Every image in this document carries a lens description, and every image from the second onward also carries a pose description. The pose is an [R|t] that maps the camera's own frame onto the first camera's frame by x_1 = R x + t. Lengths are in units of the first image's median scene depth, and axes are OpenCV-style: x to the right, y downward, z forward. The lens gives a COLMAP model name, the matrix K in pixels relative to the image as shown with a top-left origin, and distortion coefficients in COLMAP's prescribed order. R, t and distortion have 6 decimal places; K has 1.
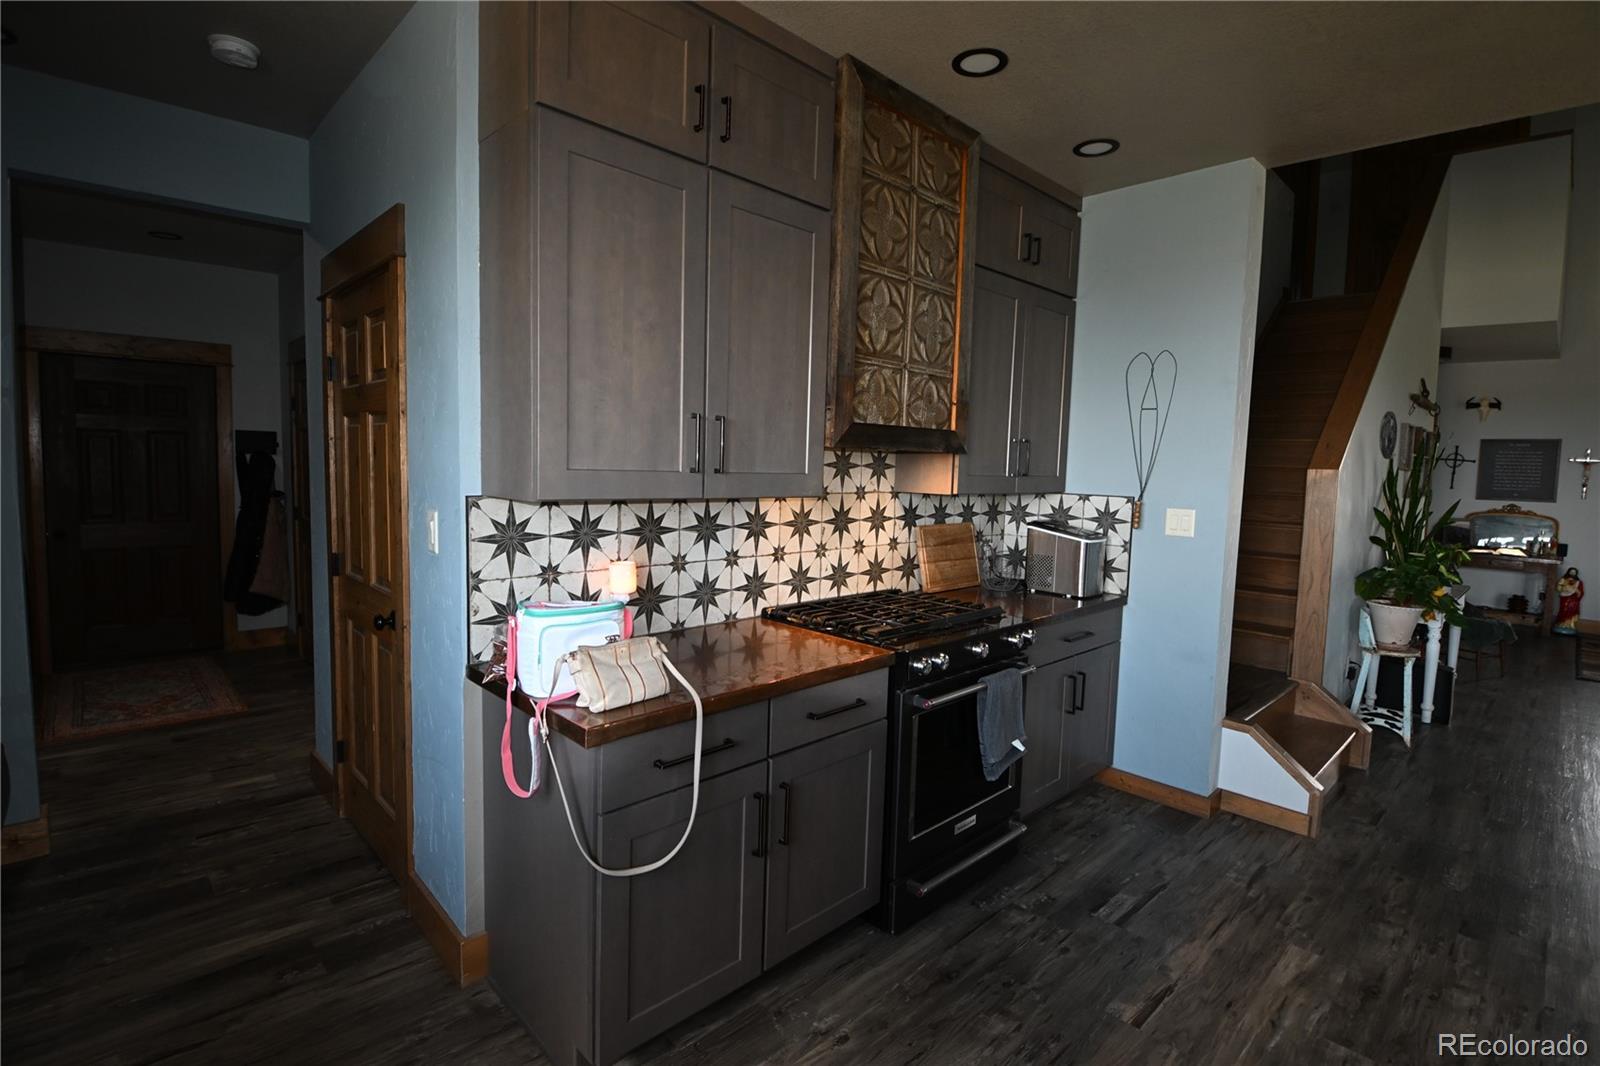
lens RADIAL K [[731.9, 0, 810.9], [0, 731.9, 521.5], [0, 0, 1]] dist [0.015549, -0.023483]
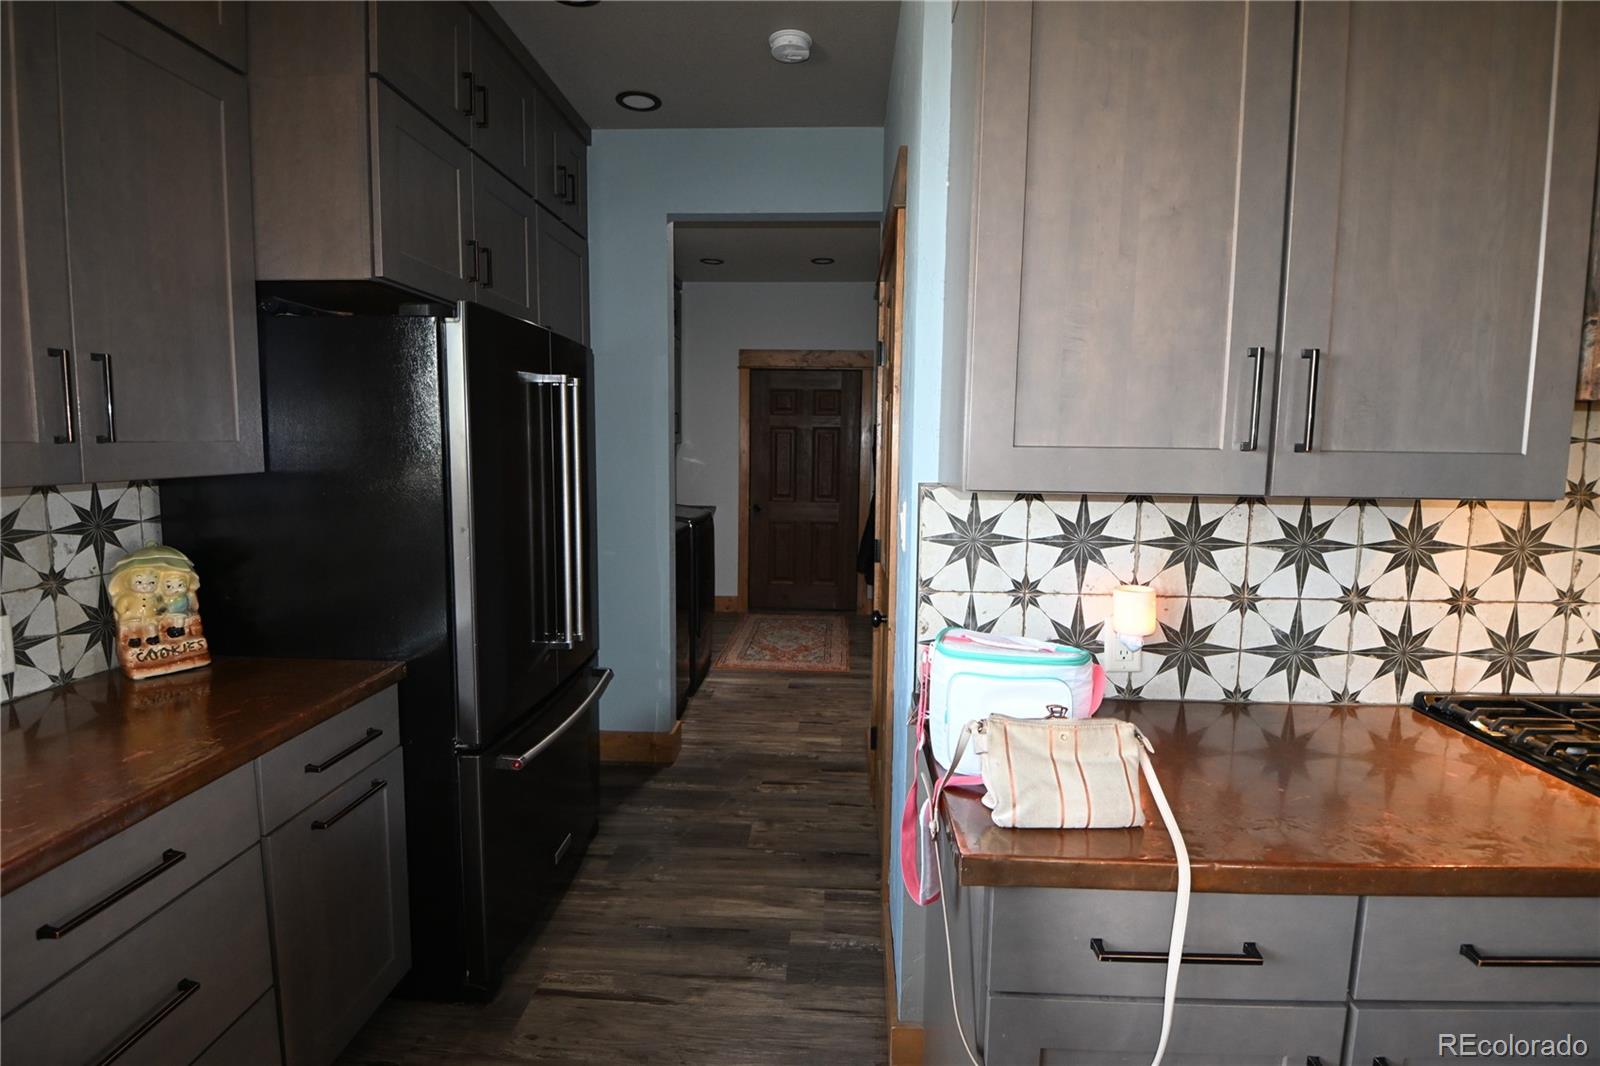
lens RADIAL K [[753.2, 0, 800.8], [0, 753.2, 518.7], [0, 0, 1]] dist [0.027569, -0.036147]
pose [[0.676379, 0.054579, -0.734529, 0.036996], [-0.050533, 0.998340, 0.027649, -0.009757], [0.734819, 0.018417, 0.678014, 0.273530]]
